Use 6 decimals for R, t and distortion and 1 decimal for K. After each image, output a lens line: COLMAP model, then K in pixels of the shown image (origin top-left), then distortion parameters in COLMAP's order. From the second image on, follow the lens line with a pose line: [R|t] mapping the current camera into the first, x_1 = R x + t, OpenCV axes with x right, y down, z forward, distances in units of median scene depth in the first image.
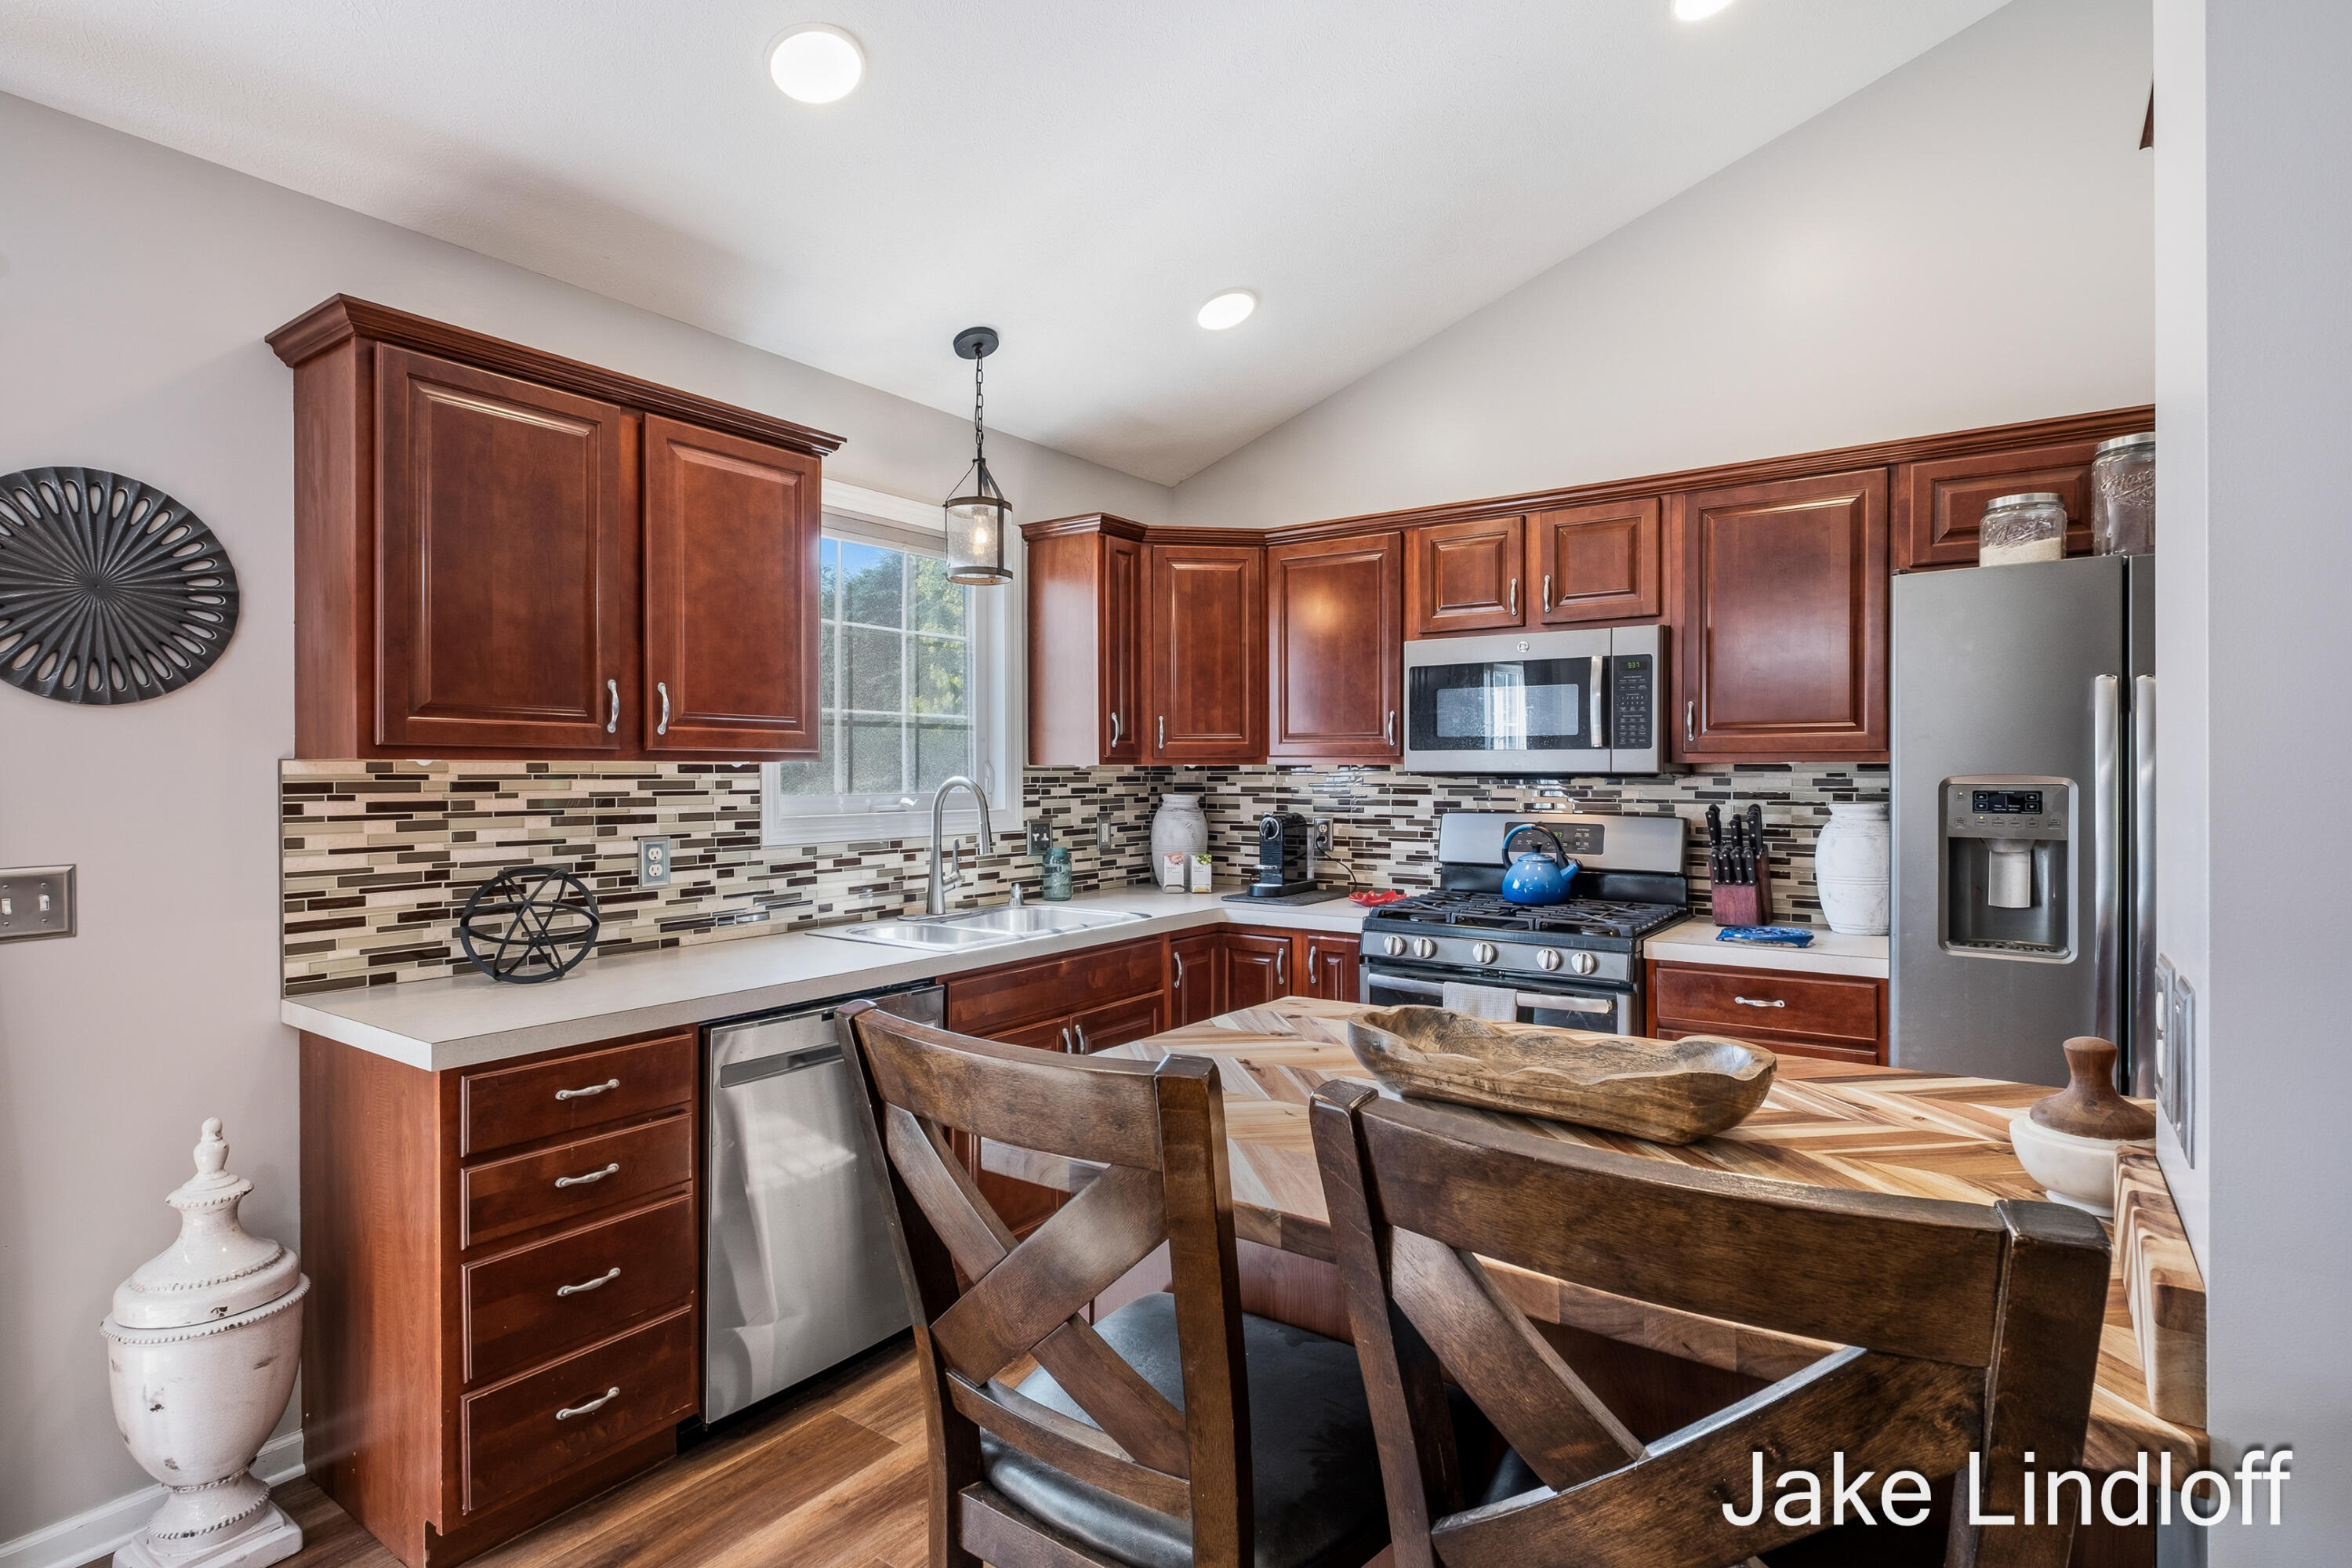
lens RADIAL K [[1212.1, 0, 1176.4], [0, 1212.1, 776.2], [0, 0, 1]] dist [0.002389, -0.002629]
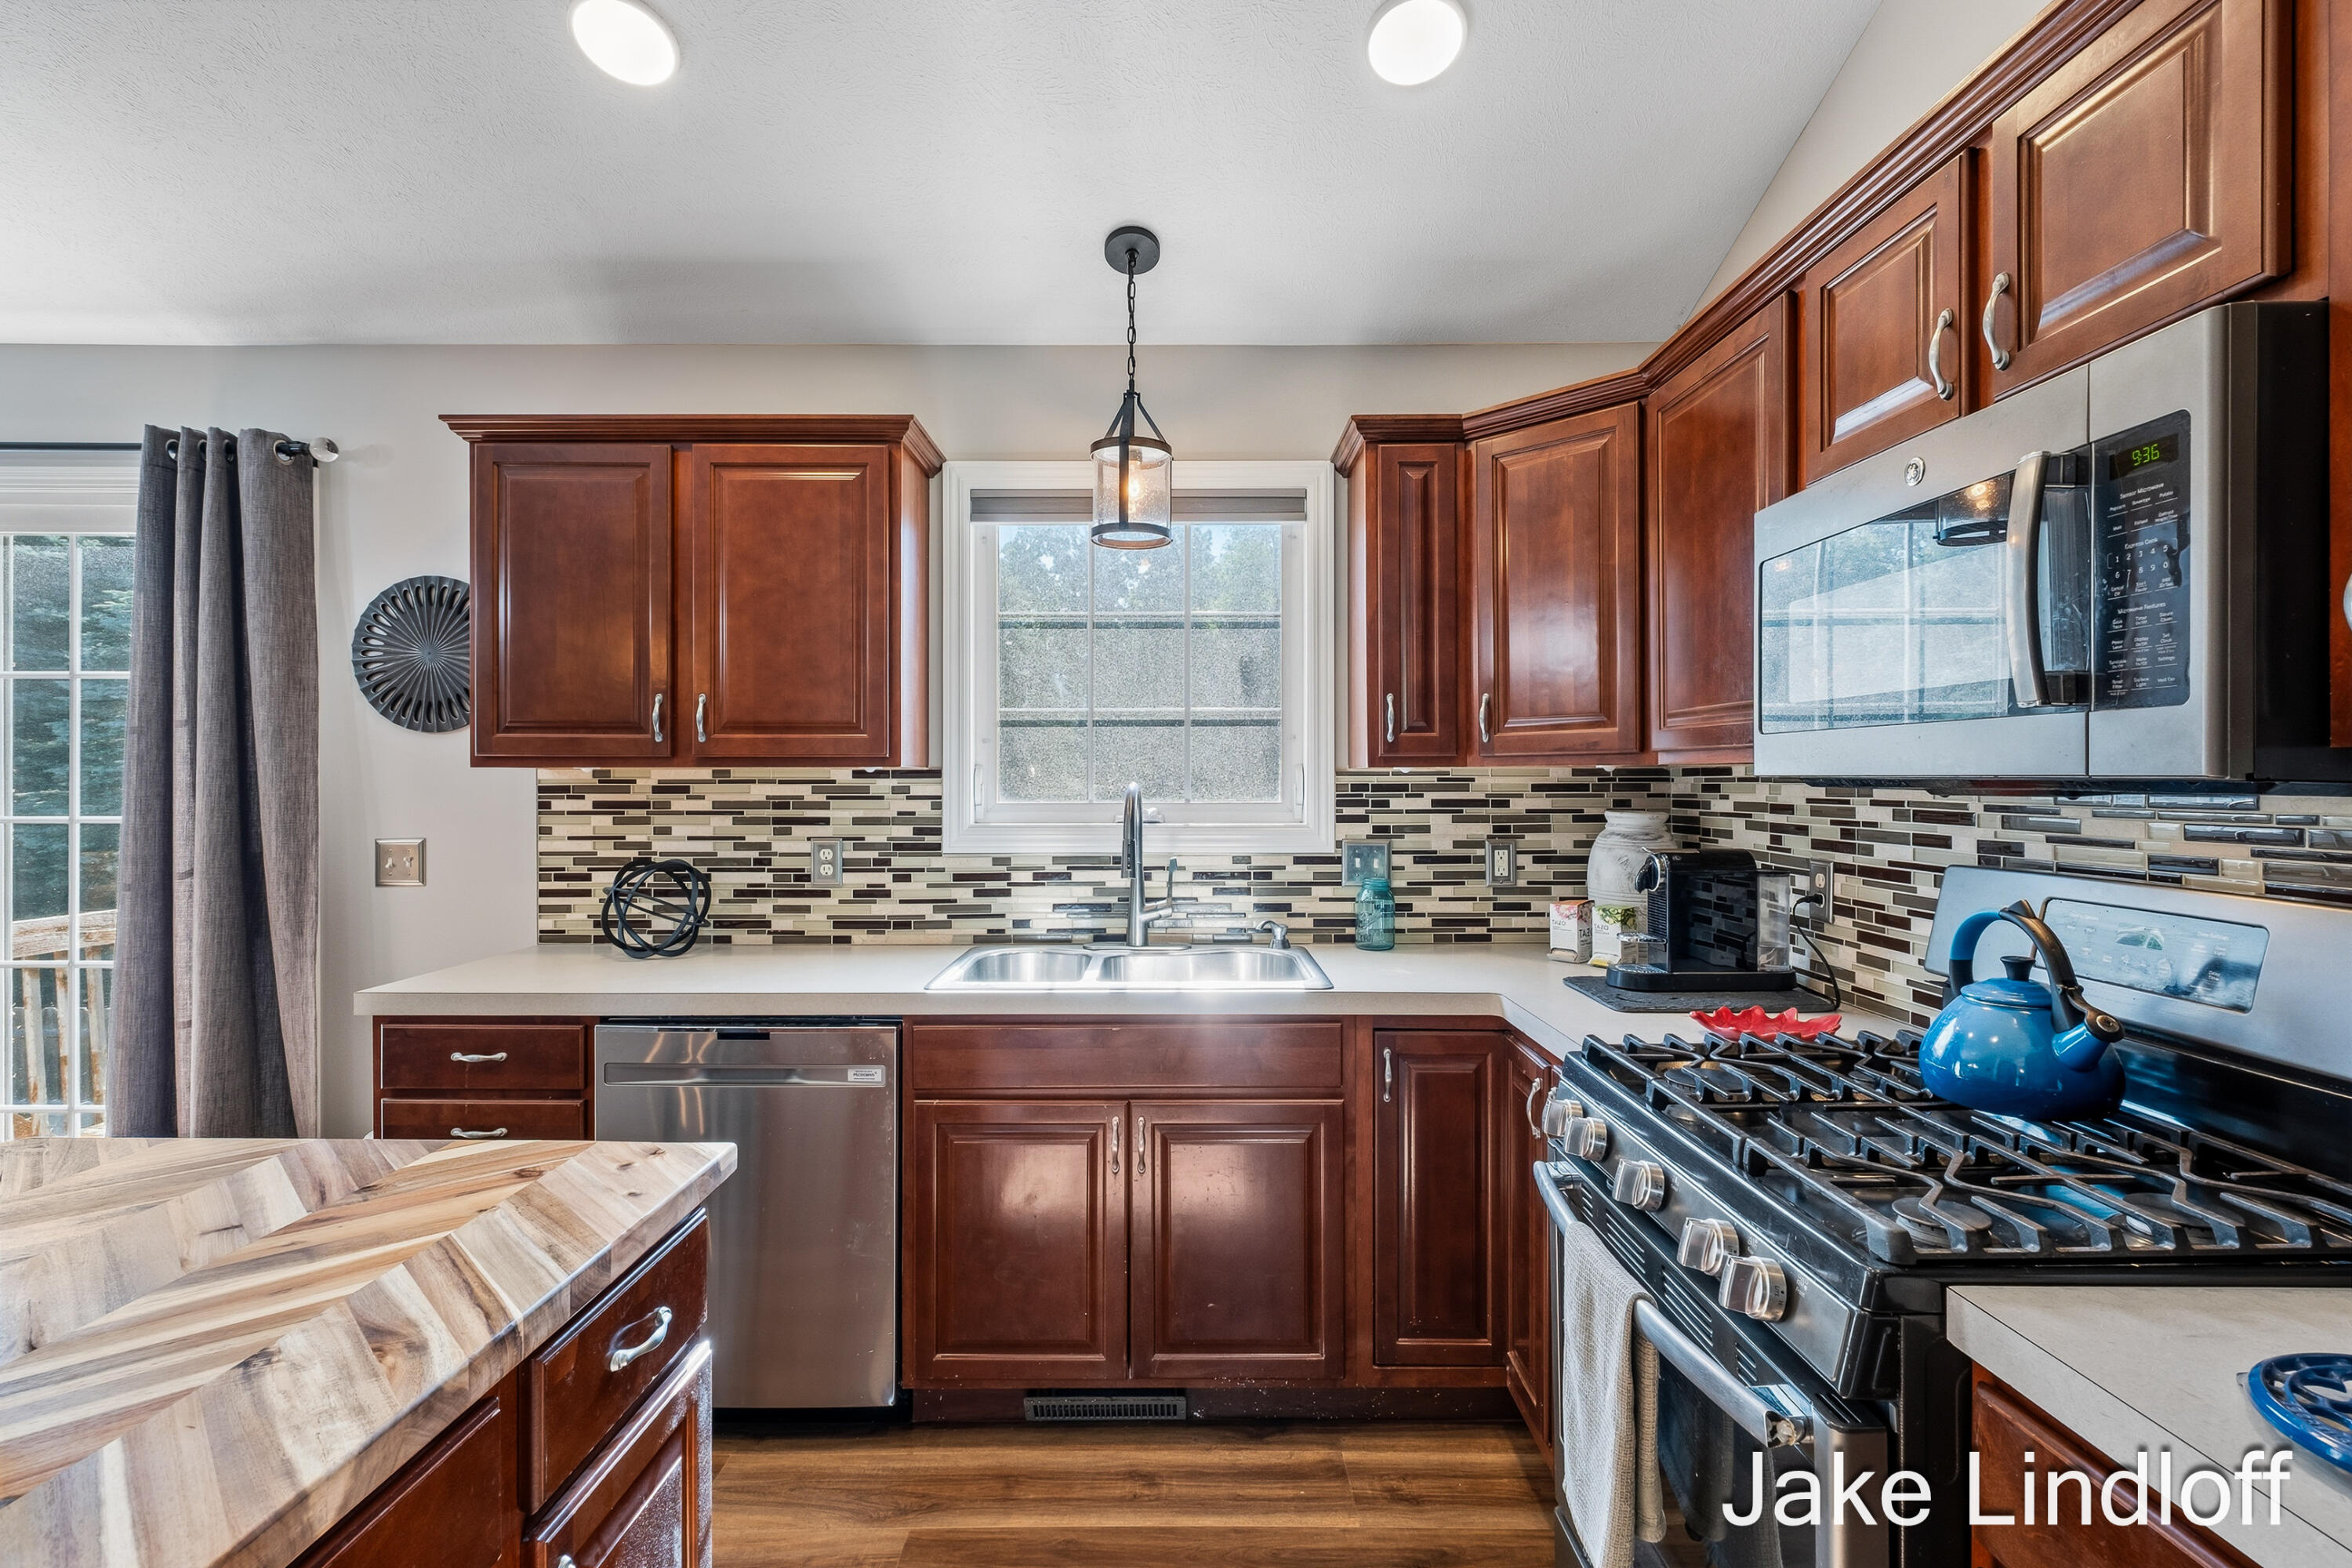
lens RADIAL K [[1124.4, 0, 1160.4], [0, 1124.4, 784.7], [0, 0, 1]] dist [0.008573, -0.000279]
pose [[0.561559, 0.005961, -0.827415, 0.460214], [-0.002779, 0.999982, 0.005319, -0.002583], [0.827432, -0.000687, 0.561566, 0.575414]]
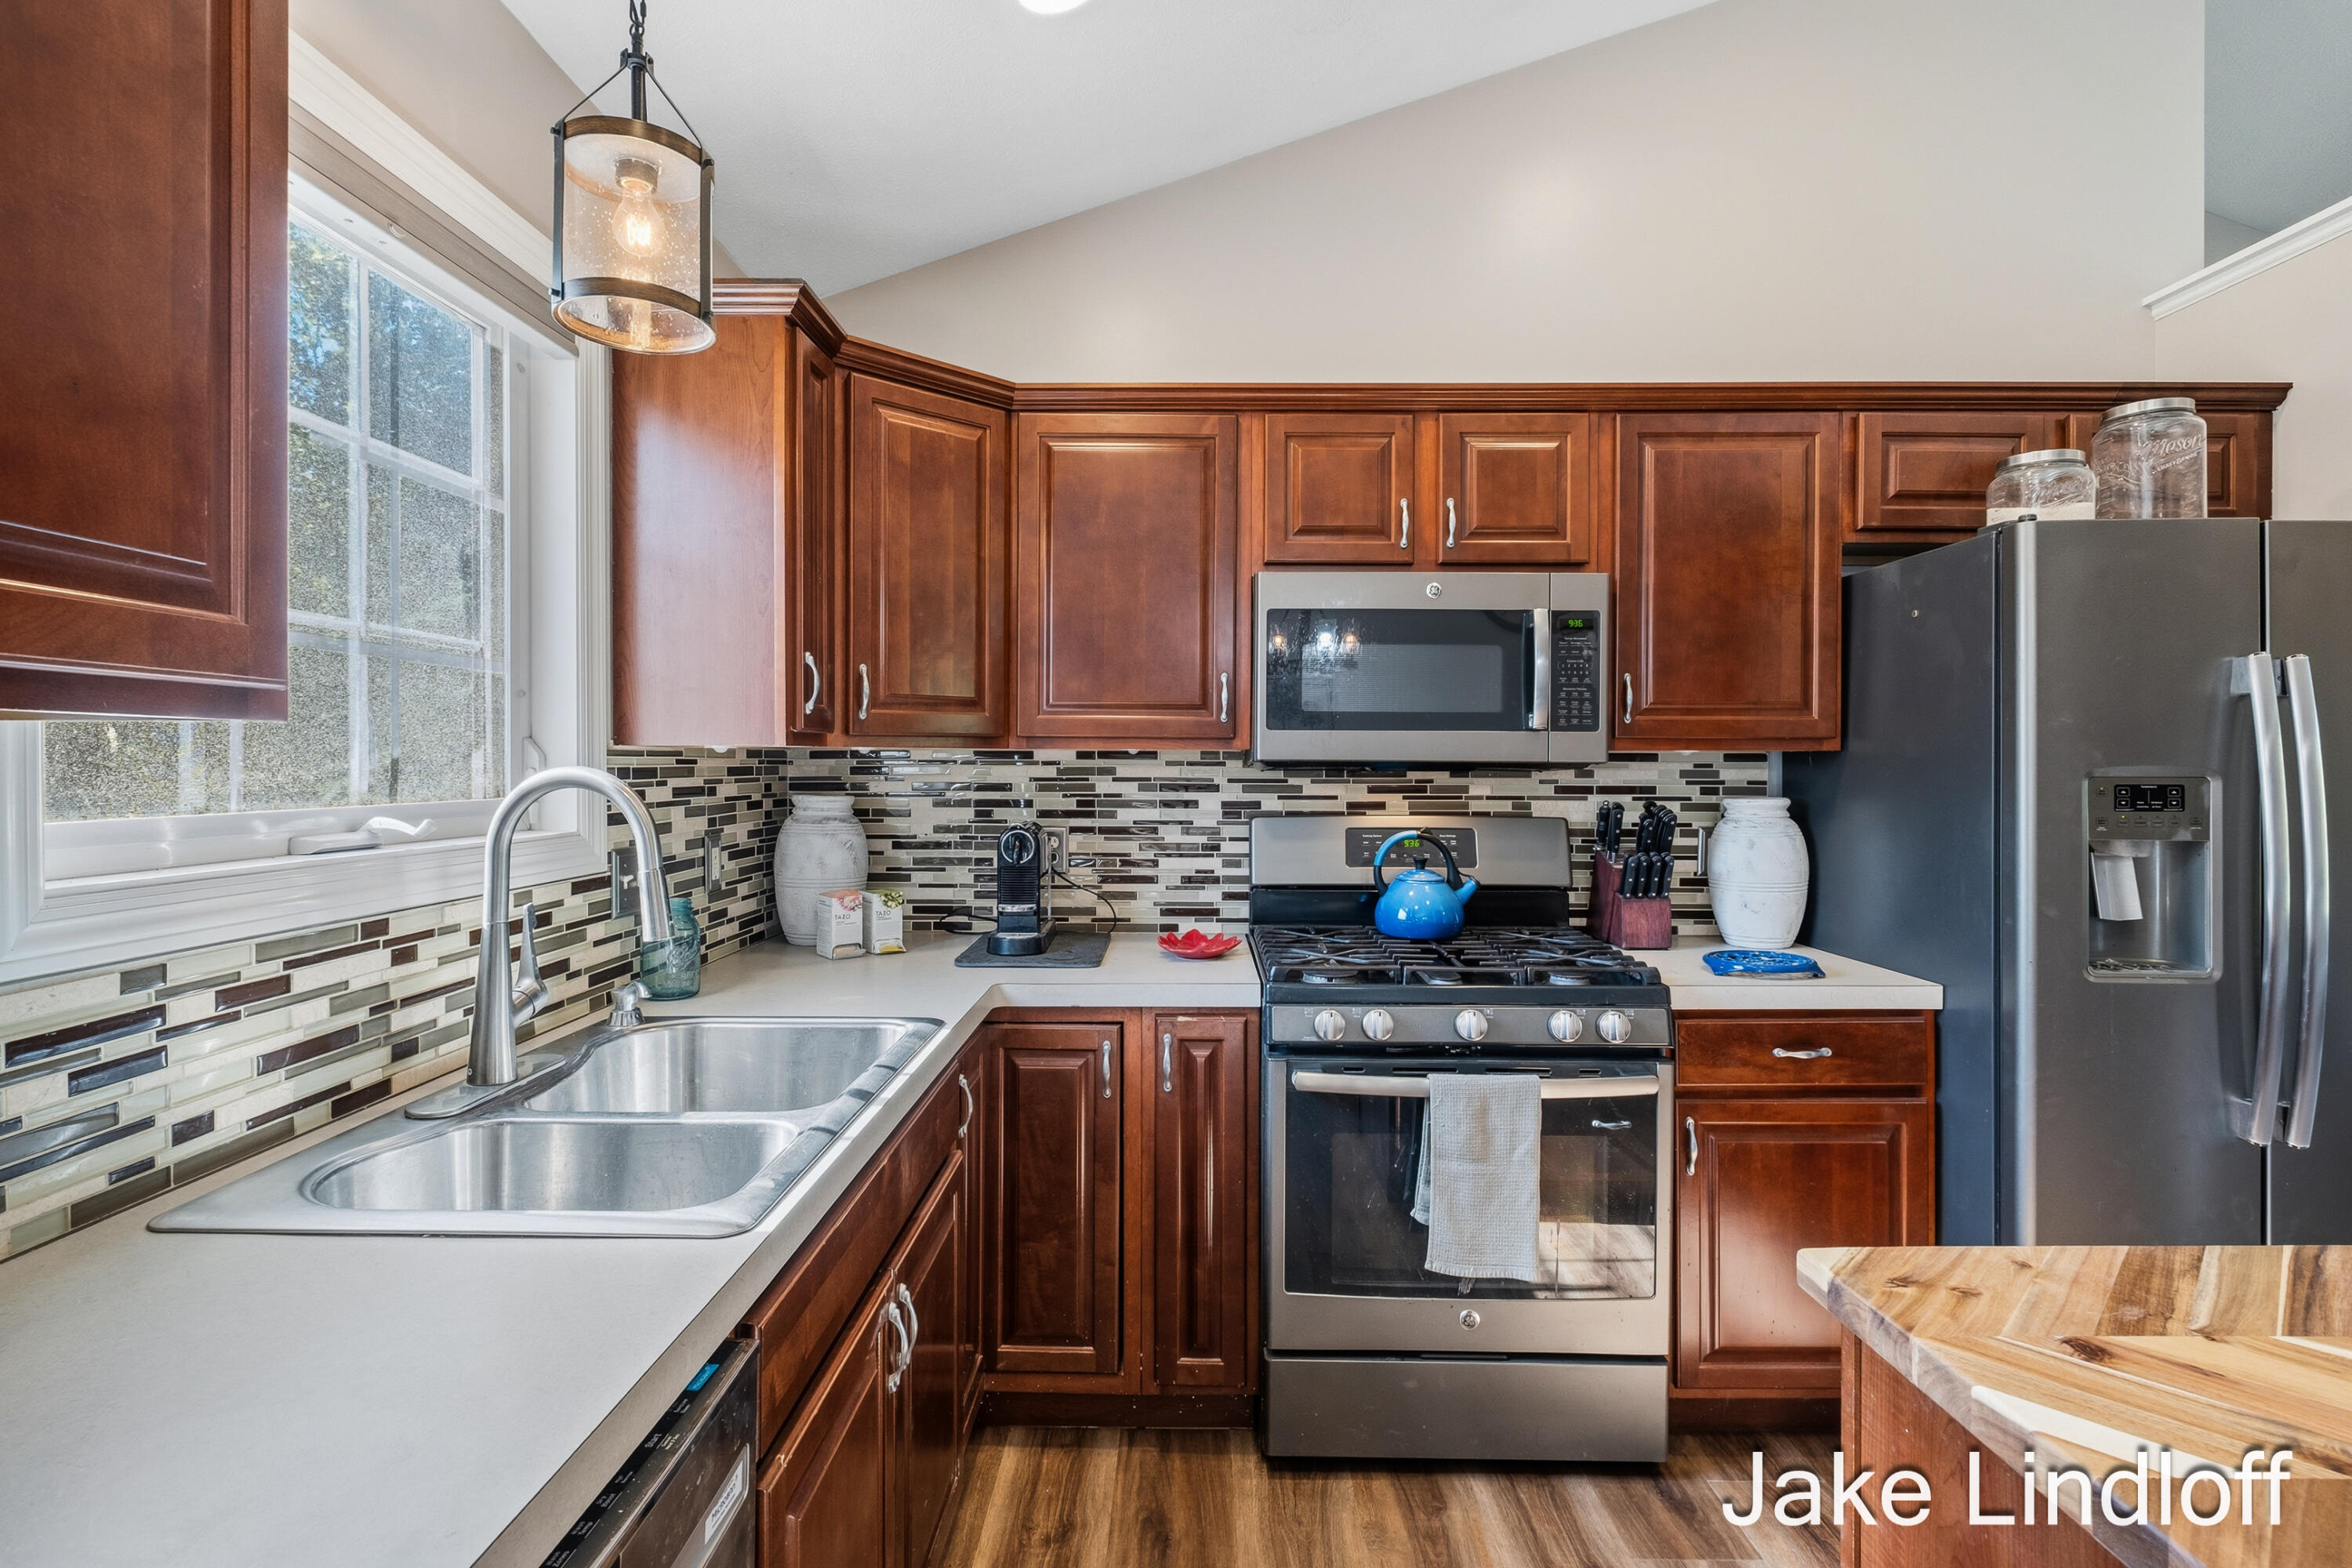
lens RADIAL K [[1132.7, 0, 1190.4], [0, 1132.7, 769.5], [0, 0, 1]] dist [0.006529, -0.006116]
pose [[0.817817, -0.000140, 0.575478, -0.229151], [-0.000877, 0.999999, 0.001490, 0.000631], [-0.575477, -0.001723, 0.817816, 0.524754]]
